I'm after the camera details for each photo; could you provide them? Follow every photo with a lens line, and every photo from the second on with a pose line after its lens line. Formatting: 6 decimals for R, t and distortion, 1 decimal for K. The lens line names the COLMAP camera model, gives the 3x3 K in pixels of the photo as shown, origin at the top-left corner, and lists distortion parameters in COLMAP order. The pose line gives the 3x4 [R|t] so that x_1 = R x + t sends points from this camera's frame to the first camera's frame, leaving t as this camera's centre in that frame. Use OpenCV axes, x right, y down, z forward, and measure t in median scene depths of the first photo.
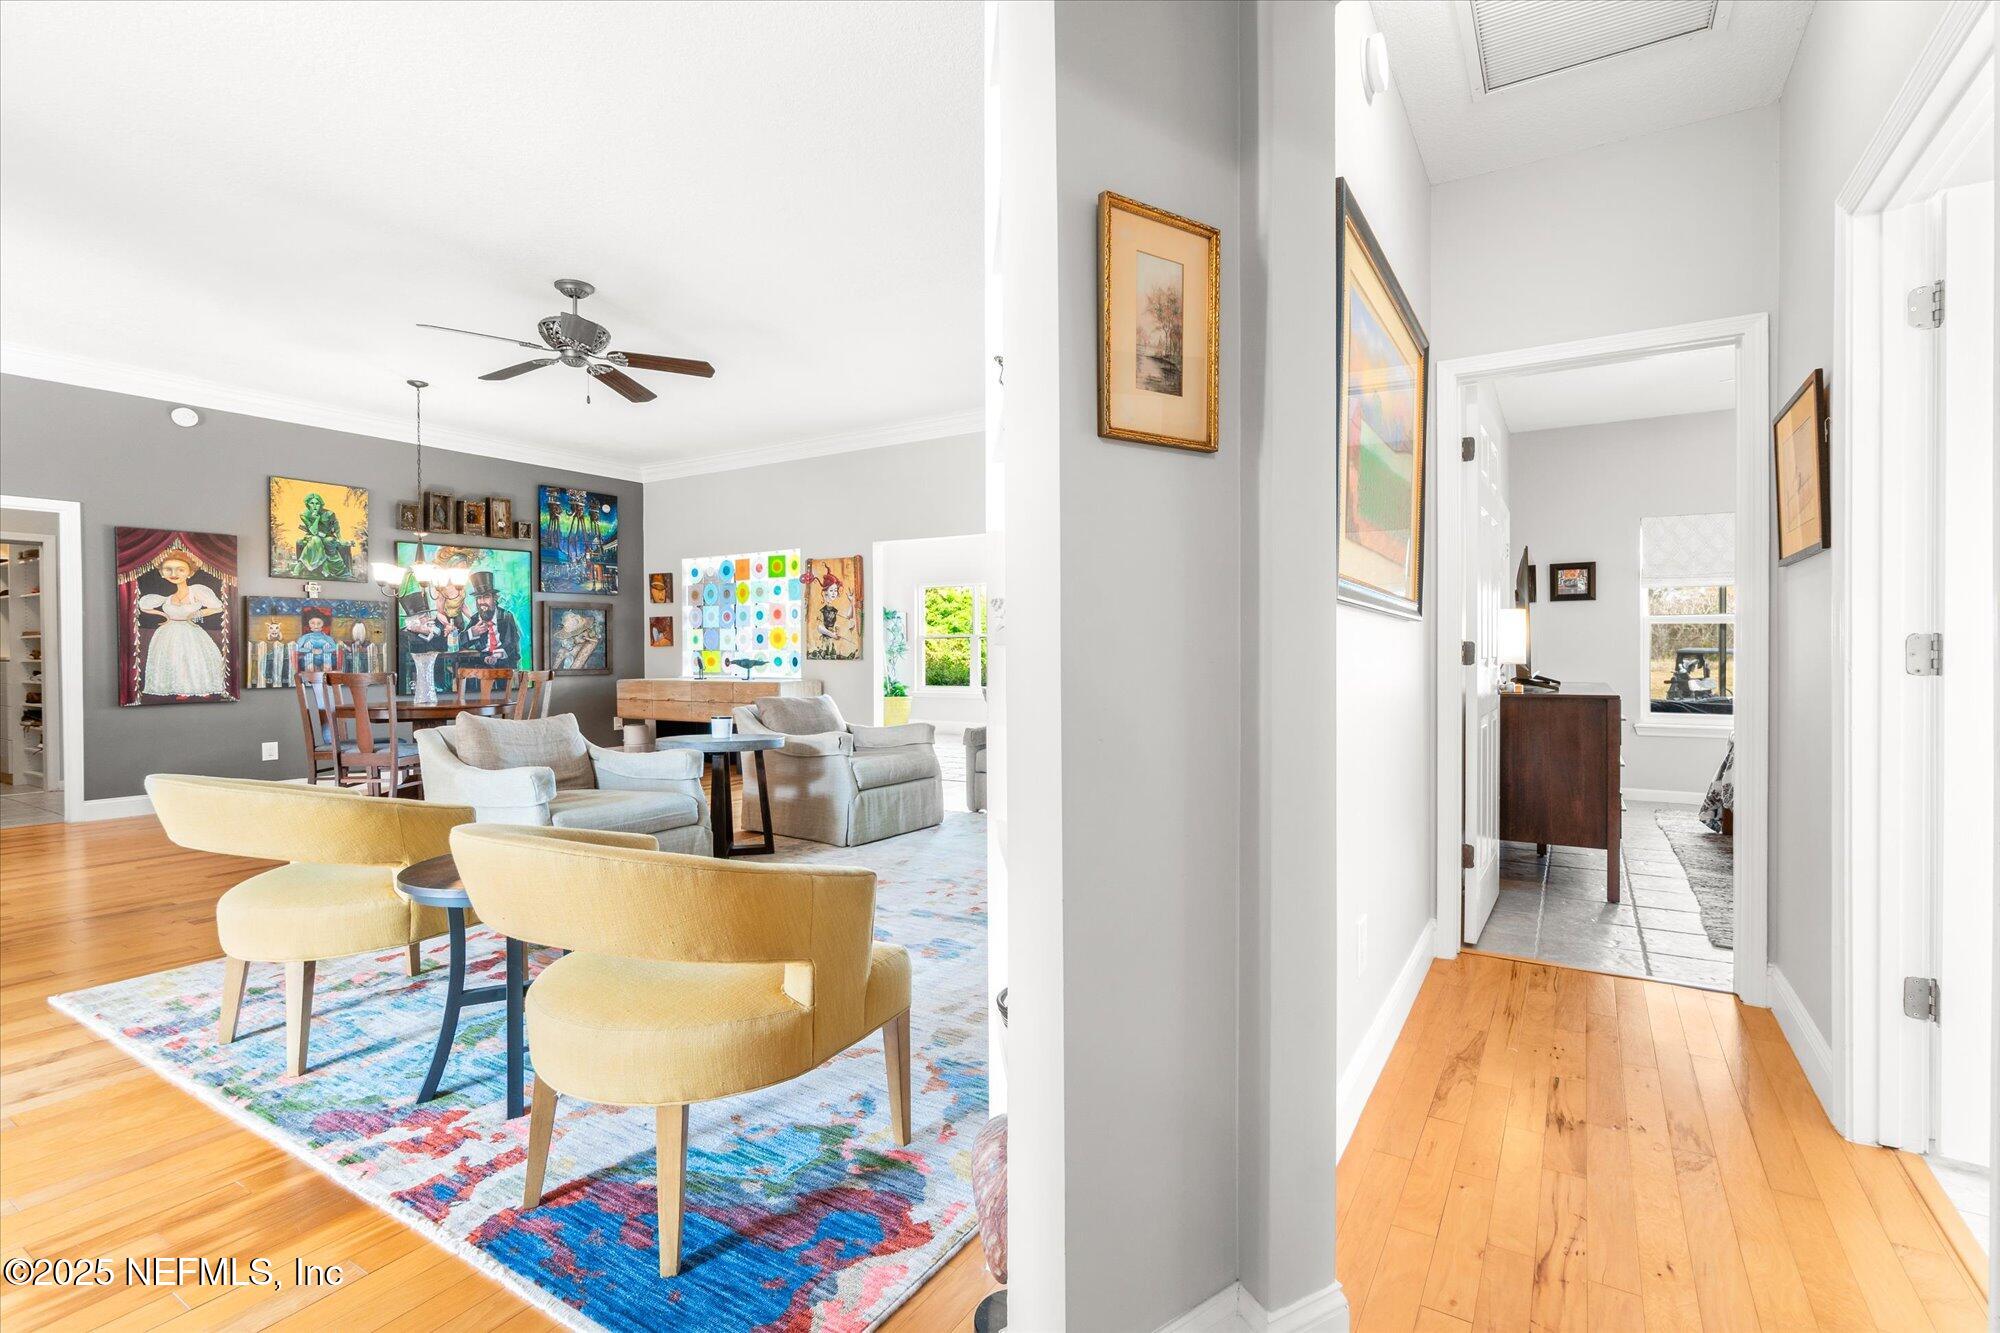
lens RADIAL K [[896.0, 0, 1003.5], [0, 896.0, 656.8], [0, 0, 1]] dist [-0.008289, 0.000965]
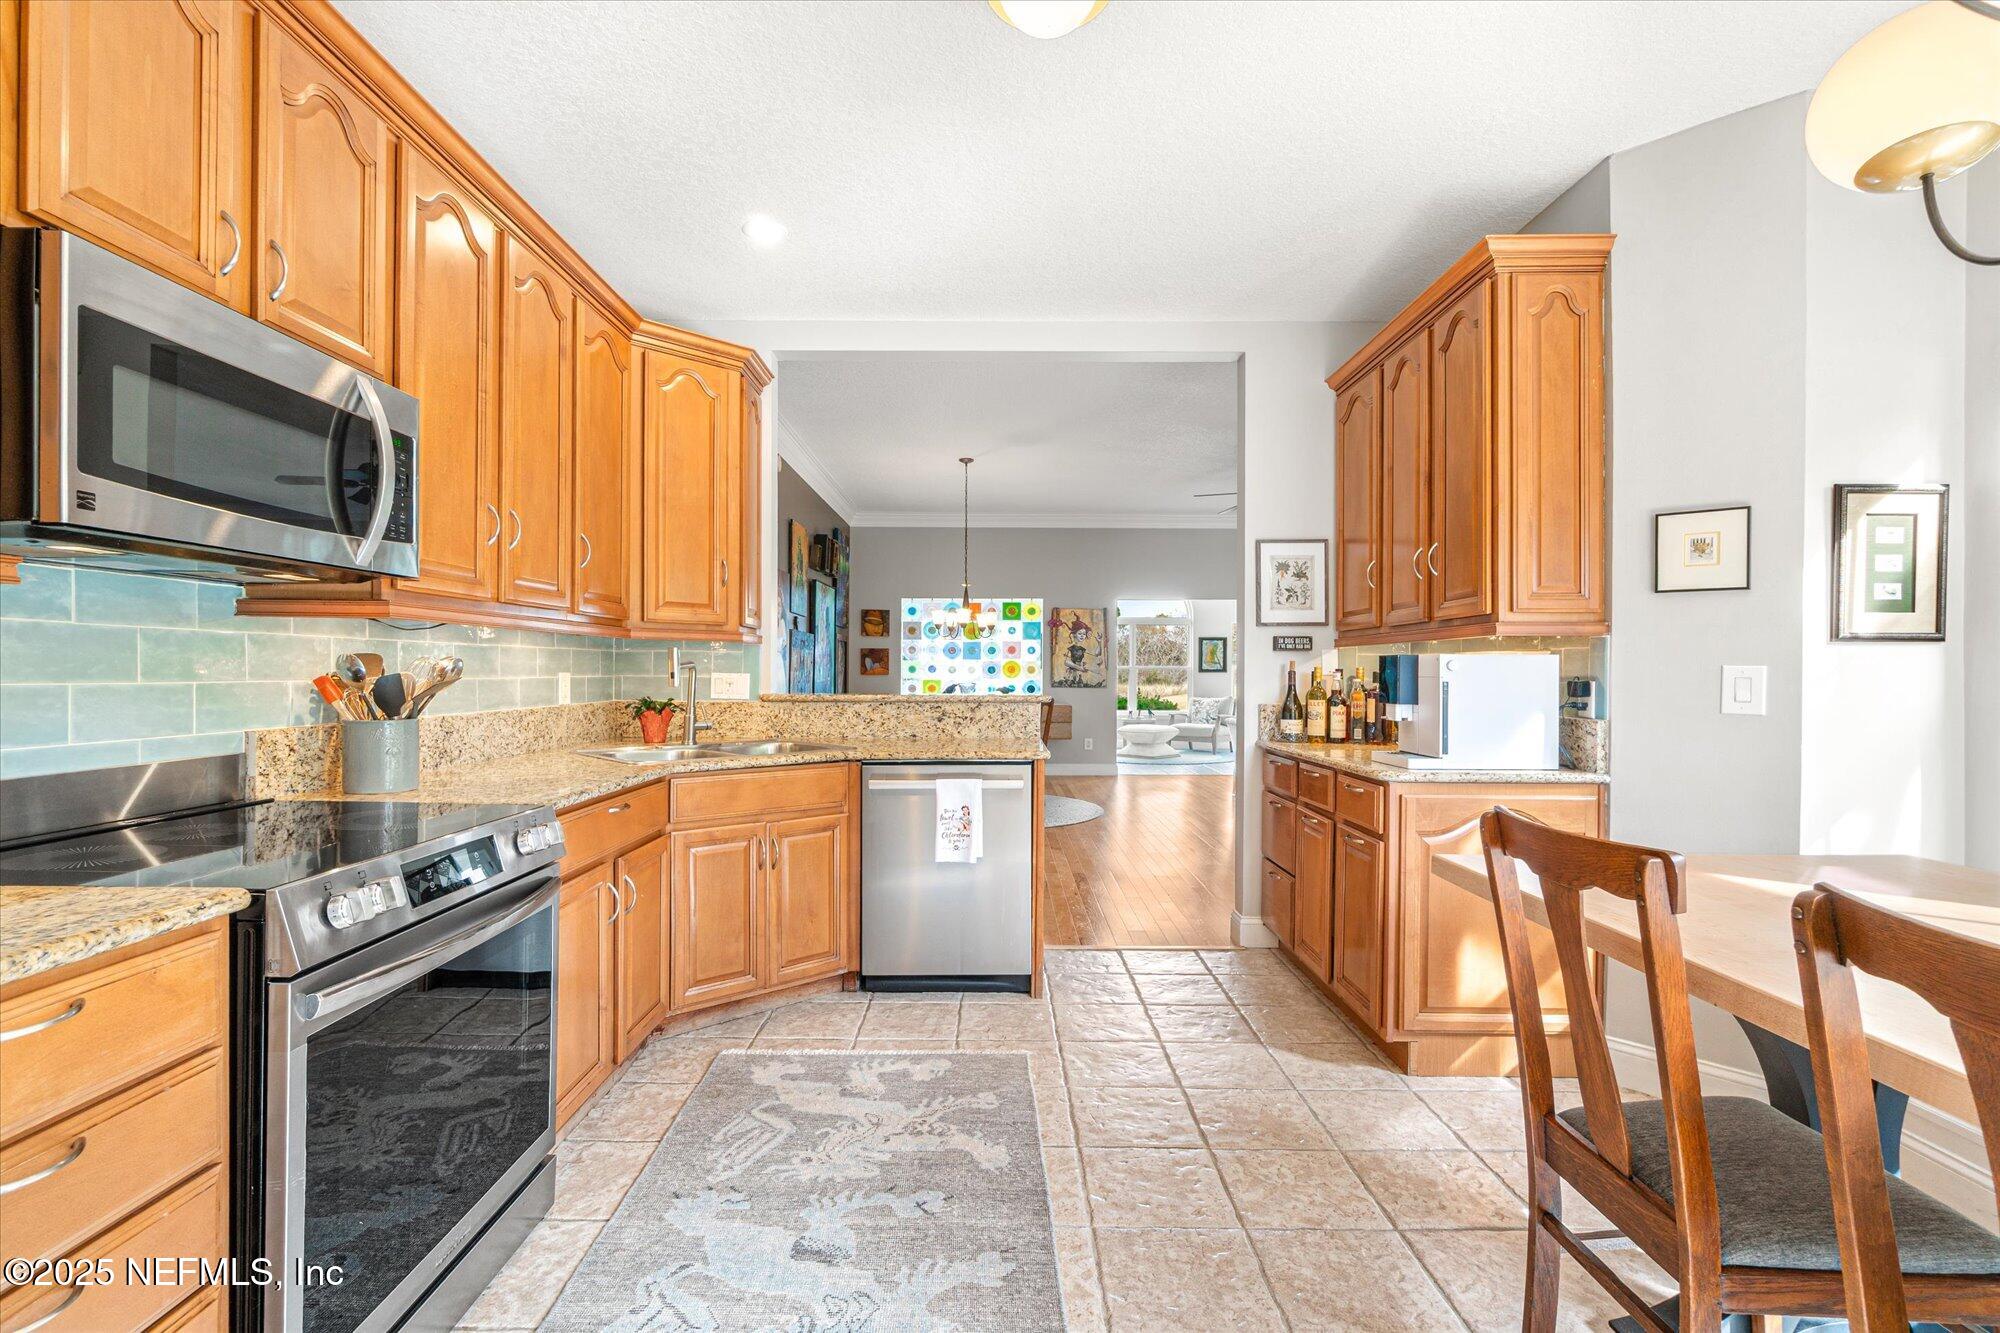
lens RADIAL K [[918.1, 0, 949.8], [0, 918.1, 671.0], [0, 0, 1]] dist [0.000236, -0.000081]
pose [[0.866137, 0.010669, 0.499692, -1.013515], [-0.005987, 0.999922, -0.010971, -0.004860], [-0.499770, 0.006510, 0.866133, -0.049144]]
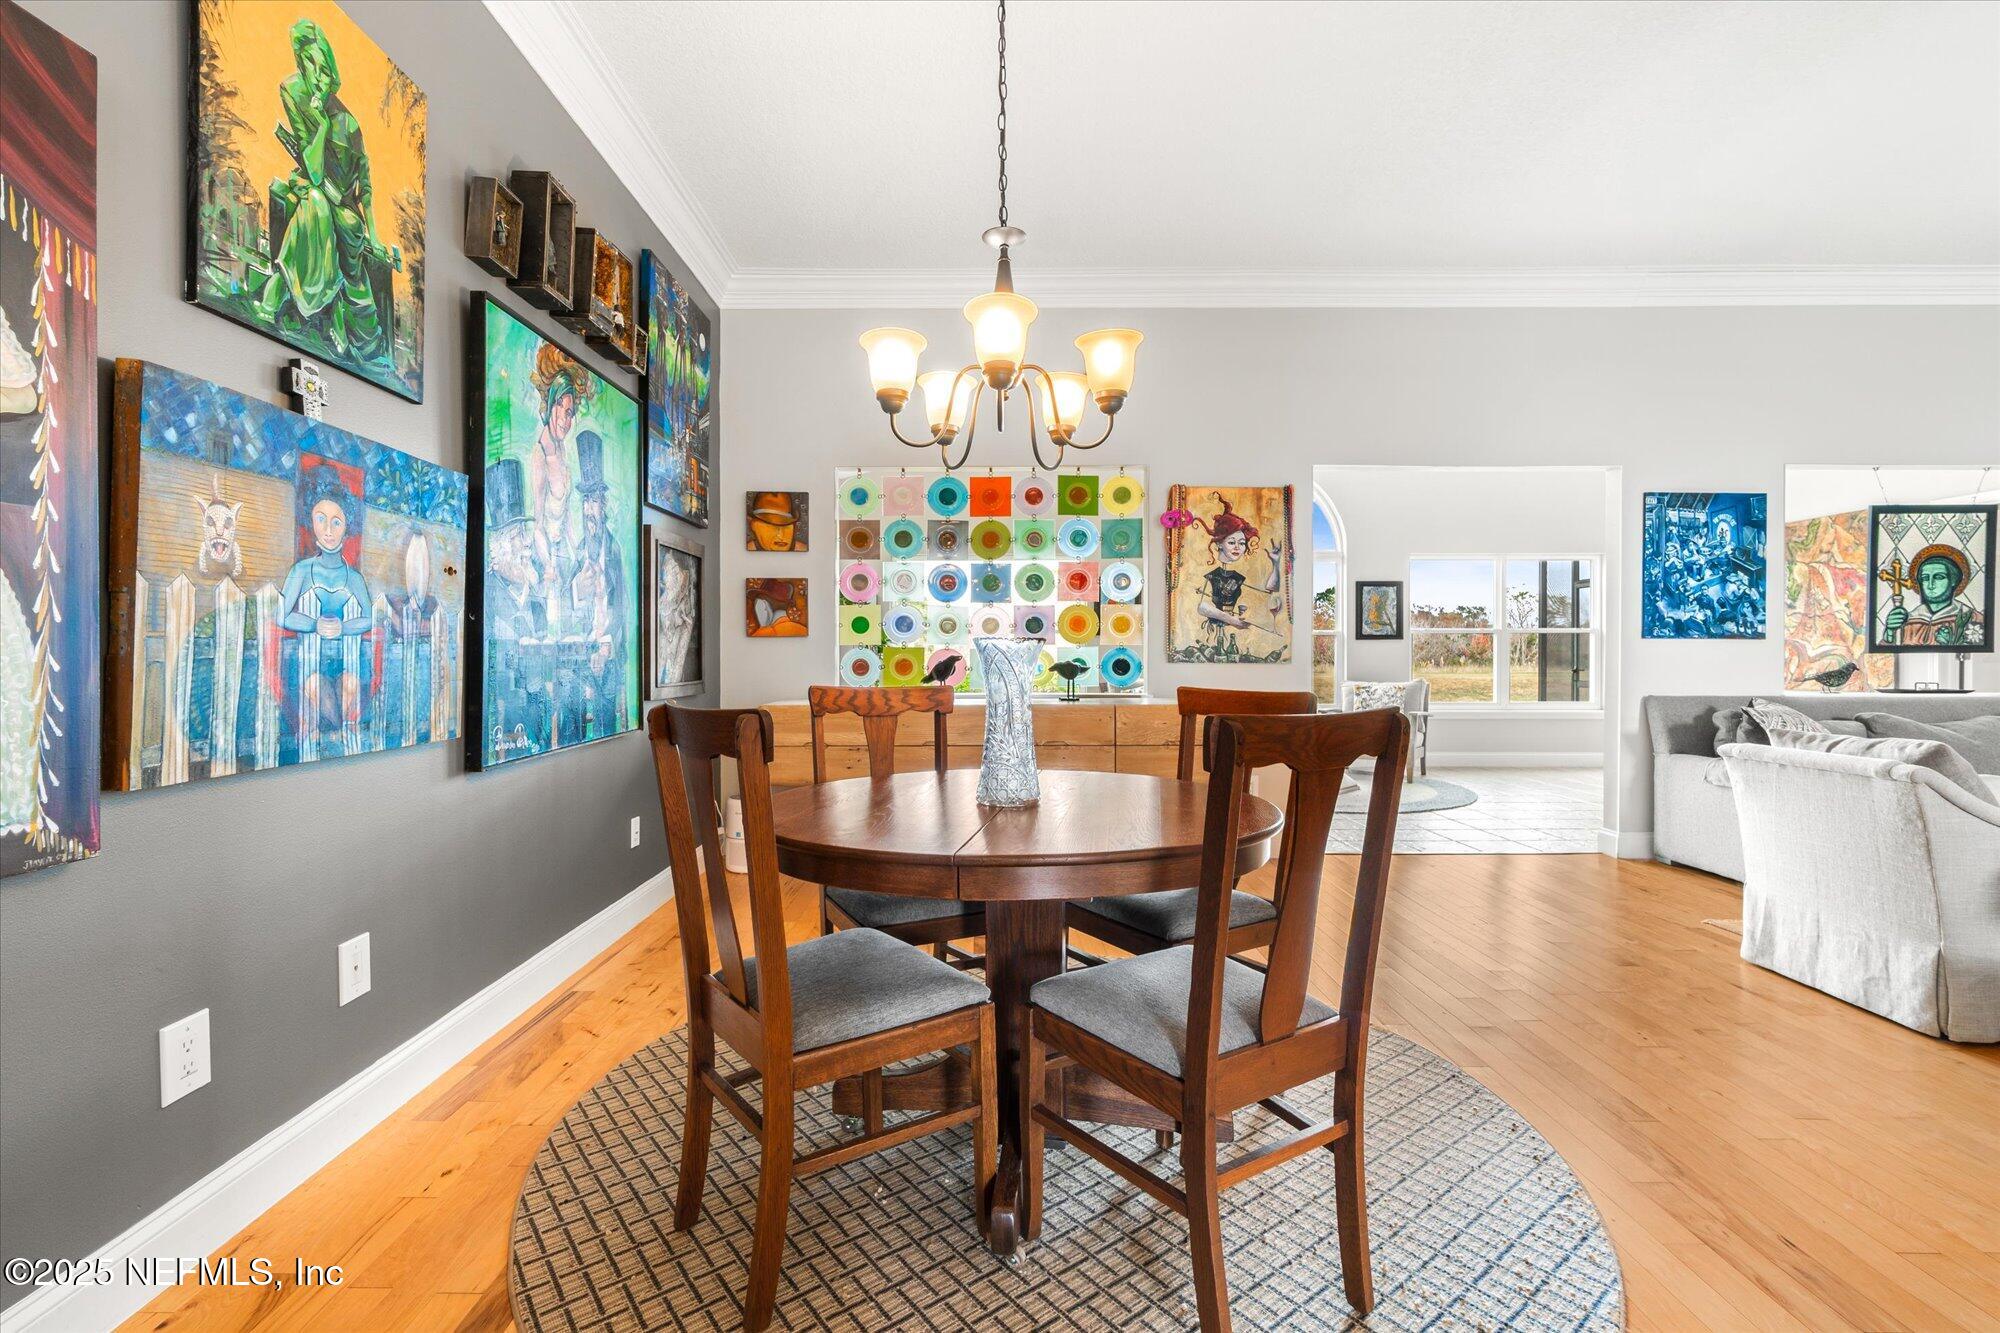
lens RADIAL K [[918.1, 0, 961.9], [0, 918.1, 659.3], [0, 0, 1]] dist [0.000236, -0.000081]
pose [[0.860820, 0.002349, 0.508904, -0.644248], [-0.000323, 0.999992, -0.004069, 0.003771], [-0.508909, 0.003339, 0.860814, 0.578962]]
